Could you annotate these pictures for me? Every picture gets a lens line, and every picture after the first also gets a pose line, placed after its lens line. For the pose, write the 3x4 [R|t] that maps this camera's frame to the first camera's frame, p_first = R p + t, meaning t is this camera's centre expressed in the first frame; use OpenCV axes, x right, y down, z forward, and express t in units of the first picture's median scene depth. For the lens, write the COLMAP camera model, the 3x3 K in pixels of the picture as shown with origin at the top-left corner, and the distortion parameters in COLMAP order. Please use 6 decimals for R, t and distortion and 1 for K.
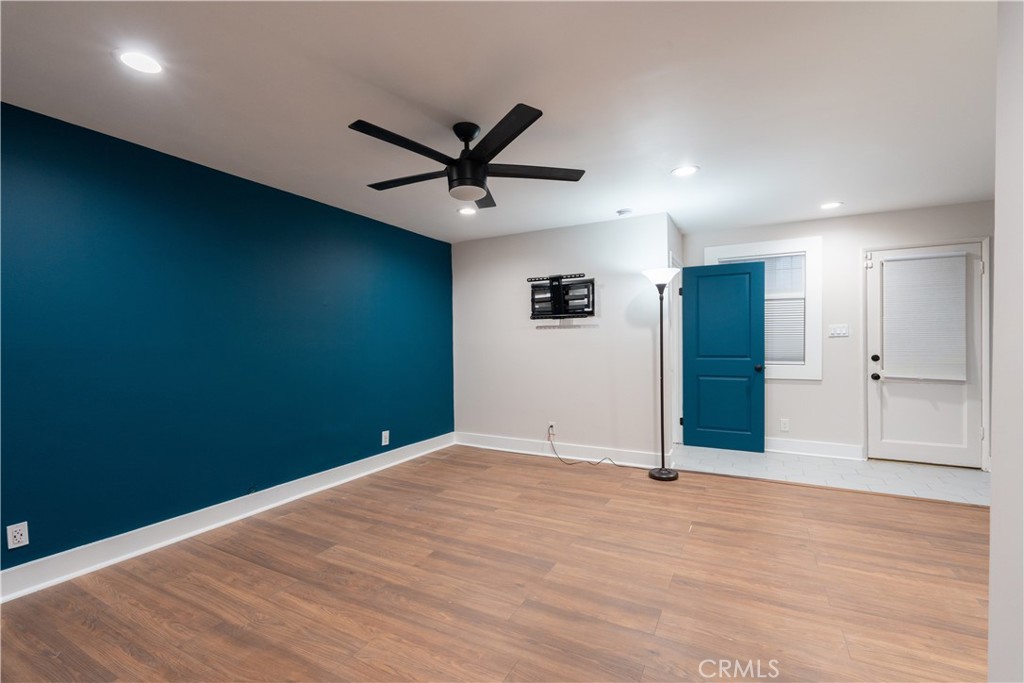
lens RADIAL K [[456.0, 0, 518.2], [0, 456.0, 339.7], [0, 0, 1]] dist [-0.008037, 0.000357]
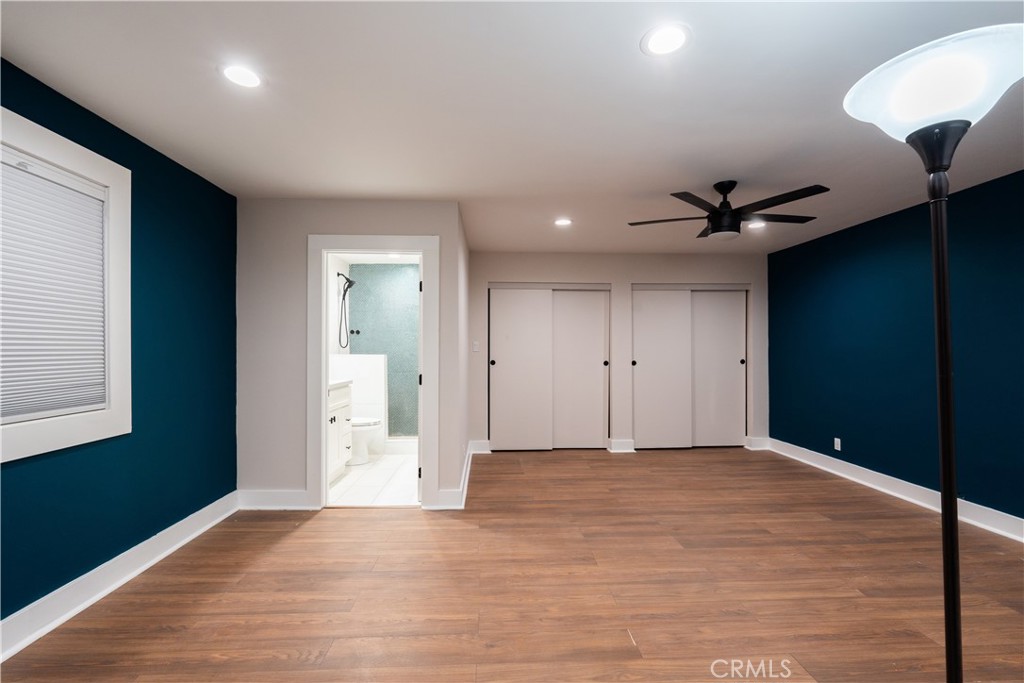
lens RADIAL K [[456.0, 0, 510.5], [0, 456.0, 341.2], [0, 0, 1]] dist [-0.008037, 0.000357]
pose [[-0.868274, 0.004617, -0.496063, 0.996417], [0.011380, 0.999879, -0.010613, -0.023060], [0.495954, -0.014860, -0.868222, 1.726332]]
